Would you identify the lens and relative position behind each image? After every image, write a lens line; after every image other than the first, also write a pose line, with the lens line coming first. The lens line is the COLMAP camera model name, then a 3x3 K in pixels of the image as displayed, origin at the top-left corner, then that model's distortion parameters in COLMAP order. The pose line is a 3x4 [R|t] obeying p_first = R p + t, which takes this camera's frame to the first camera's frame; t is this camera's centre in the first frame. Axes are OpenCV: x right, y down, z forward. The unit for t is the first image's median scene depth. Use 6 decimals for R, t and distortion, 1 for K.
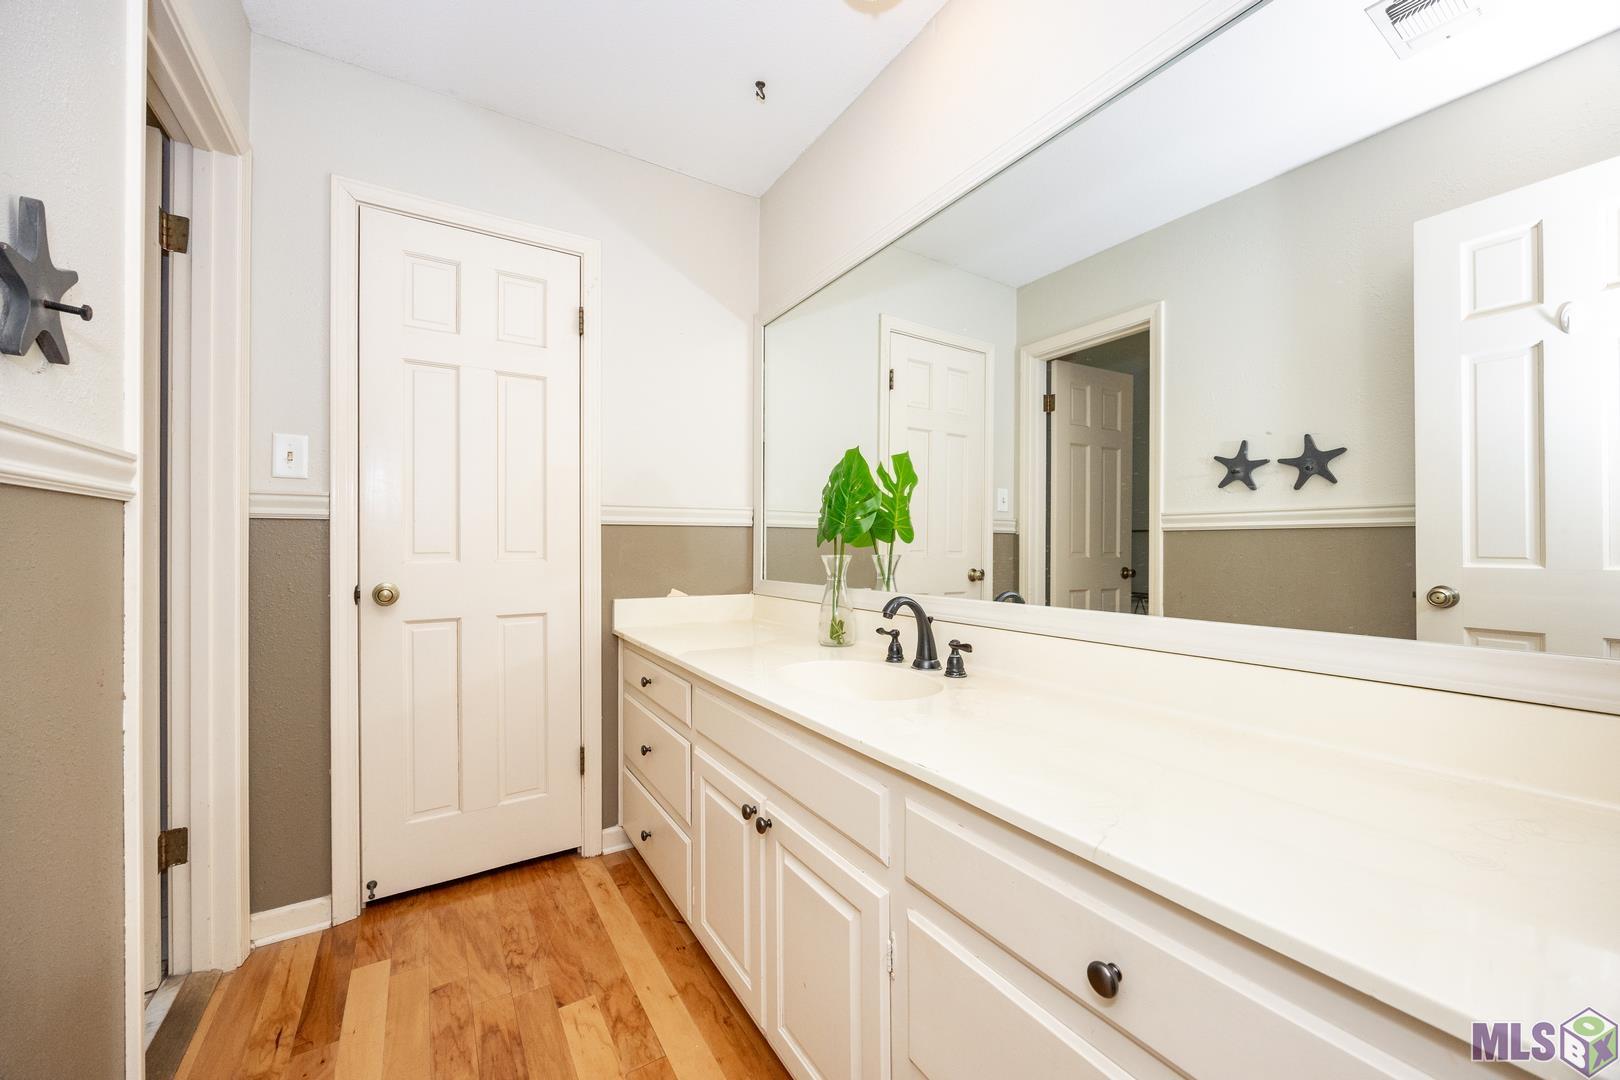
lens RADIAL K [[625.0, 0, 812.5], [0, 625.0, 537.2], [0, 0, 1]] dist [-0.003978, 0.000932]
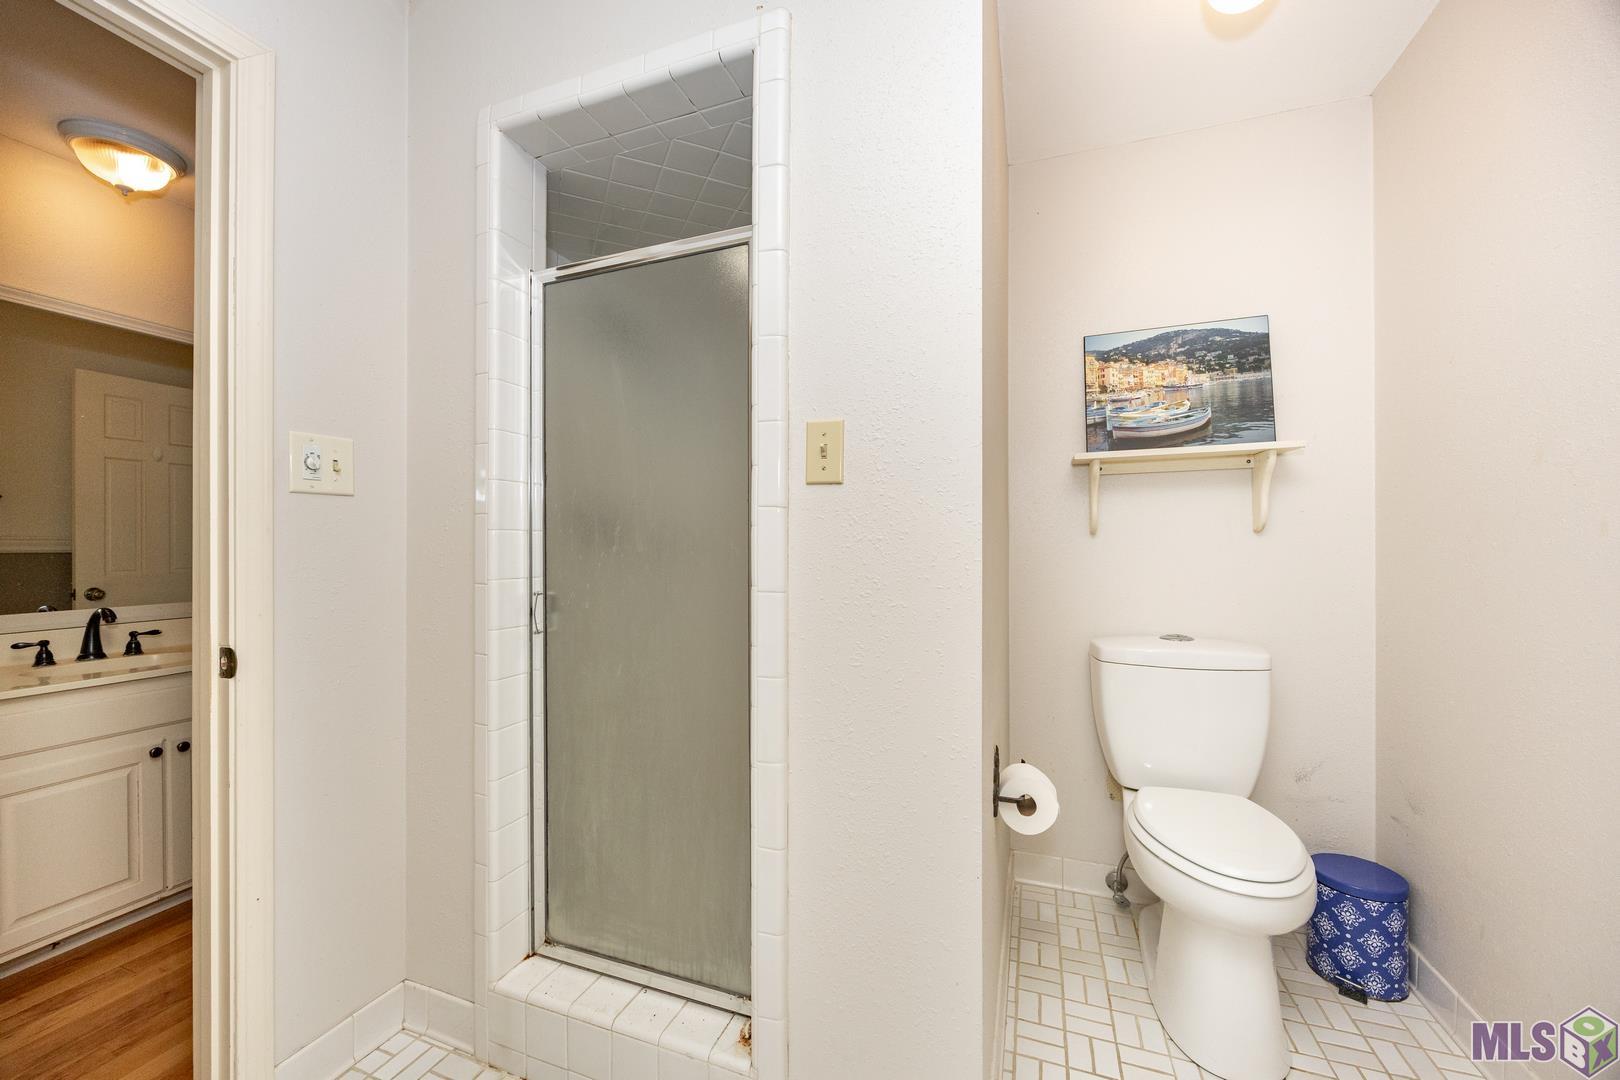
lens RADIAL K [[625.0, 0, 805.9], [0, 625.0, 545.9], [0, 0, 1]] dist [-0.003978, 0.000932]
pose [[-0.594091, 0.011545, 0.804315, -1.944077], [0.006617, 0.999933, -0.009465, -0.019847], [-0.804370, -0.000301, -0.594128, 0.566487]]
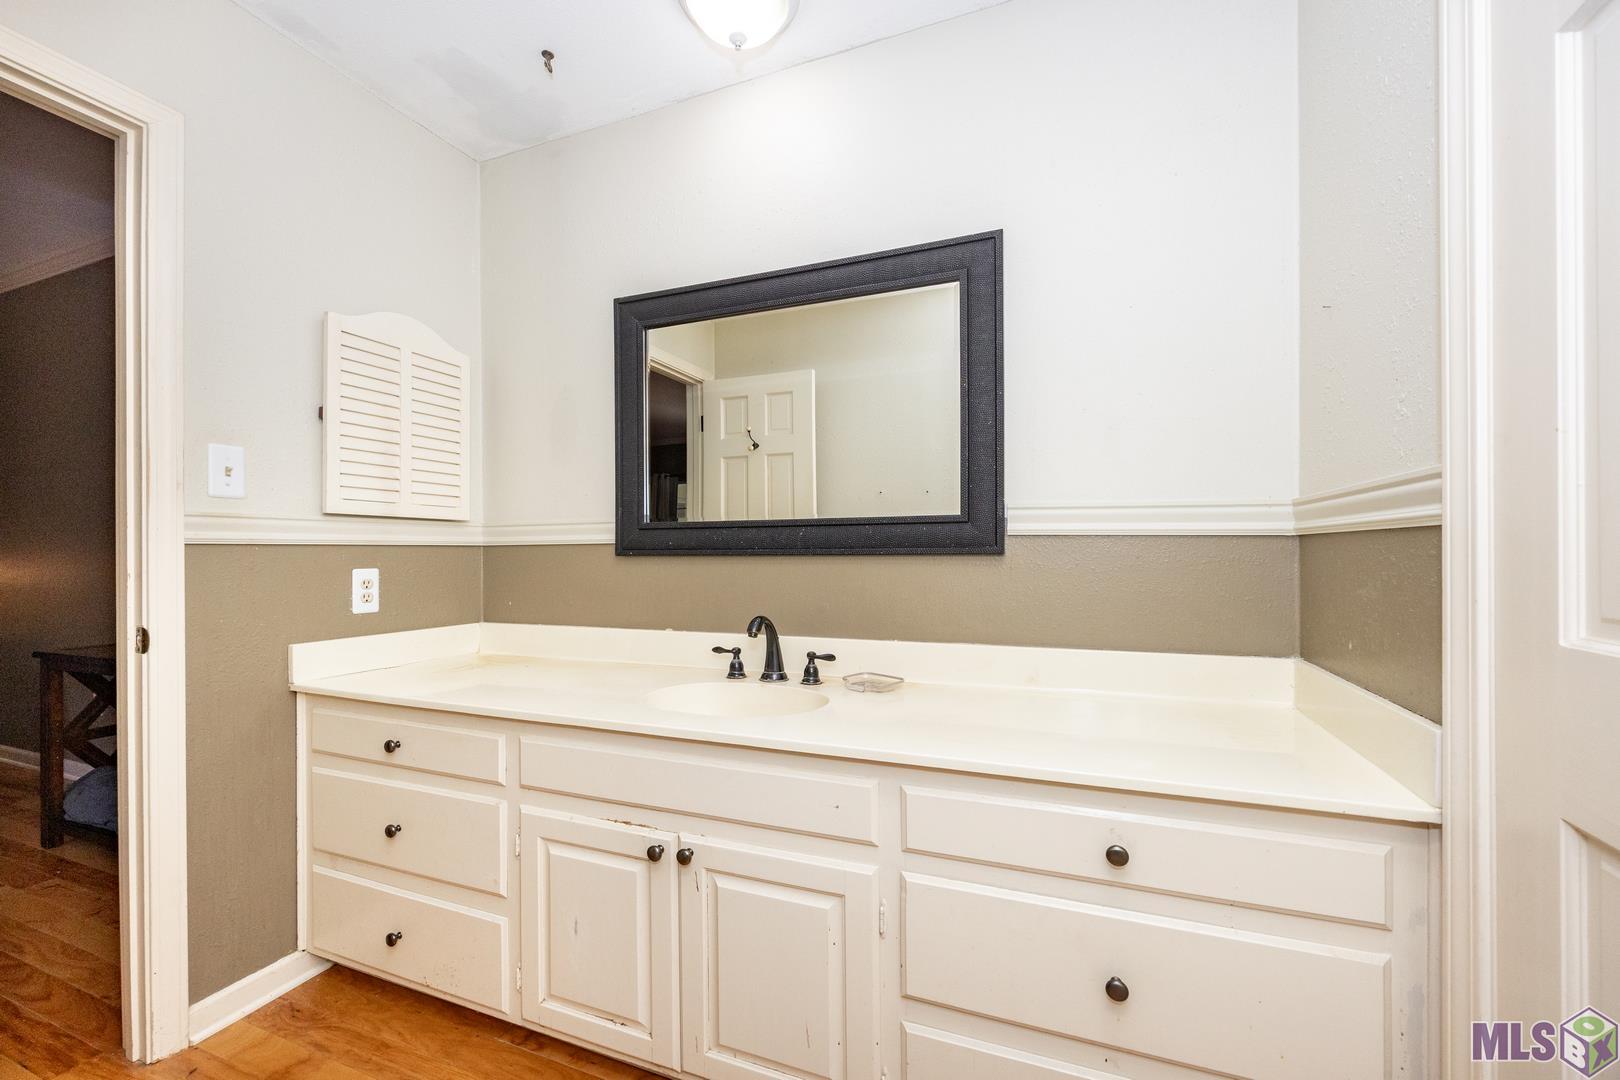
lens RADIAL K [[625.0, 0, 808.6], [0, 625.0, 549.5], [0, 0, 1]] dist [-0.003978, 0.000932]
pose [[0.811825, 0.002179, 0.583896, -0.423117], [-0.000263, 0.999994, -0.003367, -0.015804], [-0.583900, 0.002580, 0.811821, 0.079412]]
